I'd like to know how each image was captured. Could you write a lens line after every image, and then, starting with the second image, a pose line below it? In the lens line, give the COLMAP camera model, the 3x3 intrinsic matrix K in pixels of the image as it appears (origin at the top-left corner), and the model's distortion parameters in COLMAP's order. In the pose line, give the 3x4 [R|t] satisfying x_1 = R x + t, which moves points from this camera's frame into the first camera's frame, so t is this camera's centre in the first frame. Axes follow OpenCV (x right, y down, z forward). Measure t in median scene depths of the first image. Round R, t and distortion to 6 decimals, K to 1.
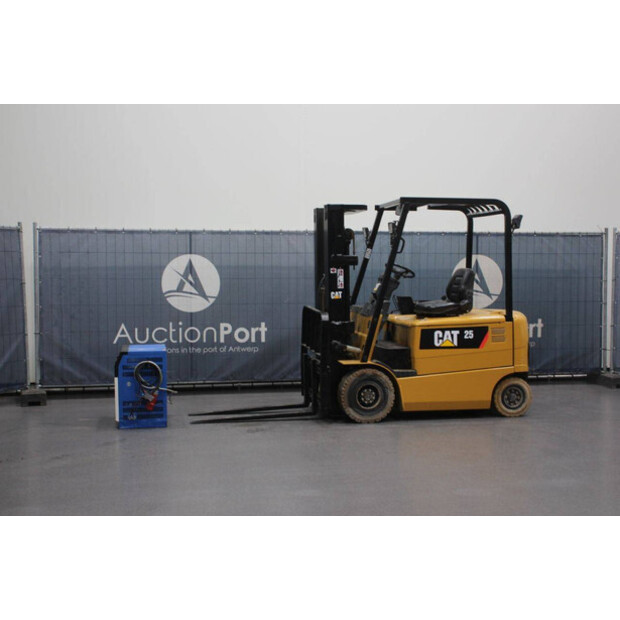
lens RADIAL K [[813.7, 0, 310.0], [0, 813.7, 310.0], [0, 0, 1]] dist [-0.002766, 0.348691]
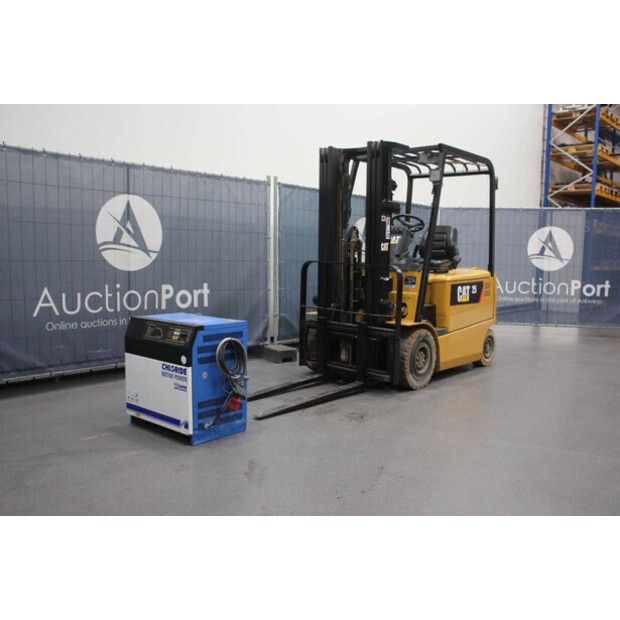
lens RADIAL K [[589.8, 0, 310.0], [0, 589.8, 310.0], [0, 0, 1]] dist [-0.083489, 0.007237]
pose [[0.791149, -0.041496, 0.610215, -0.350192], [0.012236, 0.998570, 0.052041, 0.012836], [-0.611502, -0.033705, 0.790525, 0.464154]]
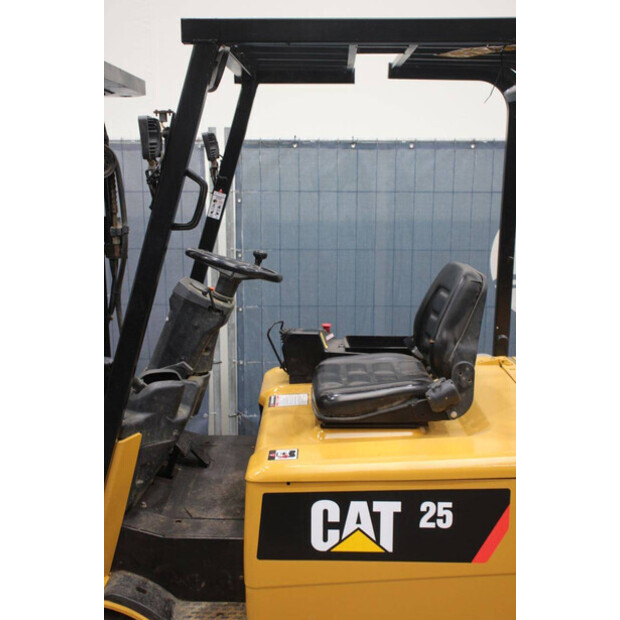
lens RADIAL K [[764.0, 0, 309.4], [0, 764.0, 311.2], [0, 0, 1]] dist [0.000017, 0.006129]
pose [[0.980369, 0.038647, -0.193348, 0.169847], [-0.011869, 0.990391, 0.137785, -0.065928], [0.196815, -0.132786, 0.971407, 0.626170]]
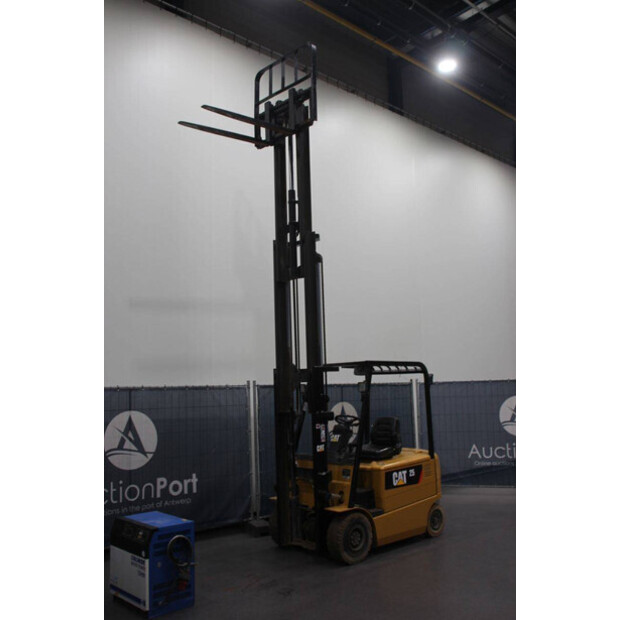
lens RADIAL K [[608.9, 0, 310.0], [0, 608.9, 310.0], [0, 0, 1]] dist [-0.139821, 0.244536]
pose [[0.852138, 0.048110, 0.521102, -0.351539], [0.049658, 0.983838, -0.172035, -0.052517], [-0.520956, 0.172474, 0.835977, 0.242596]]
